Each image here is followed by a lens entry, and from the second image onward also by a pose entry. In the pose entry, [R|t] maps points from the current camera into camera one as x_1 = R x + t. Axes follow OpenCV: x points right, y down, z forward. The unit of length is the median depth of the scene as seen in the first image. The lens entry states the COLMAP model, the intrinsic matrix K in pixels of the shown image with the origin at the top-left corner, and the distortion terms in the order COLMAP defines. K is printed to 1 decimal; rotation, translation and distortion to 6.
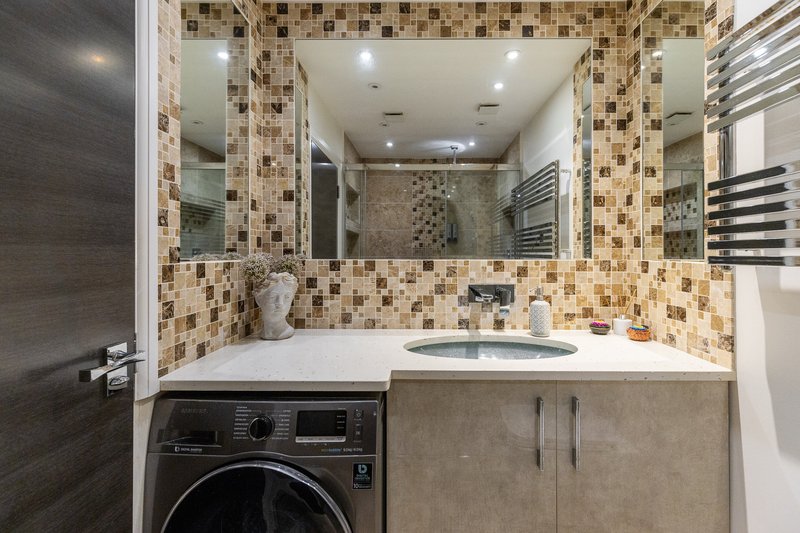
lens RADIAL K [[359.2, 0, 427.6], [0, 359.2, 258.8], [0, 0, 1]] dist [0.002902, -0.000893]
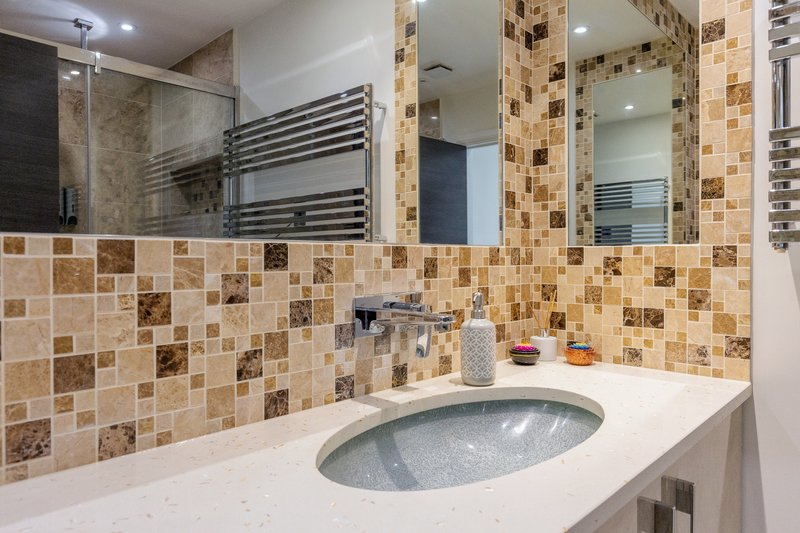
lens RADIAL K [[527.2, 0, 396.9], [0, 527.2, 267.9], [0, 0, 1]] dist [-0.006322, 0.004655]
pose [[0.697468, -0.016692, 0.716422, -0.320279], [0.015435, 0.999847, 0.008268, 0.029445], [-0.716450, 0.005291, 0.697618, 0.502496]]
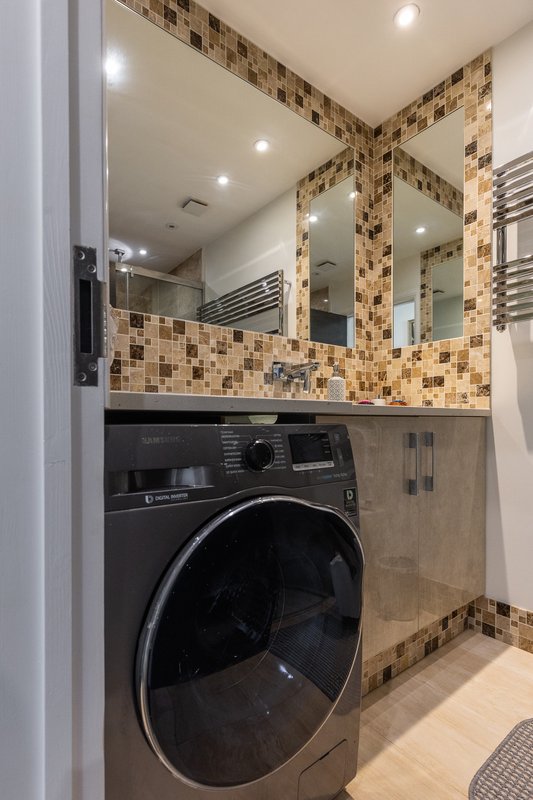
lens RADIAL K [[387.6, 0, 233.2], [0, 387.6, 432.9], [0, 0, 1]] dist [0.004891, -0.002088]
pose [[0.814772, -0.022092, 0.579361, -0.567385], [0.015982, 0.999750, 0.015646, 0.242584], [-0.579562, -0.003489, 0.814921, 0.228556]]
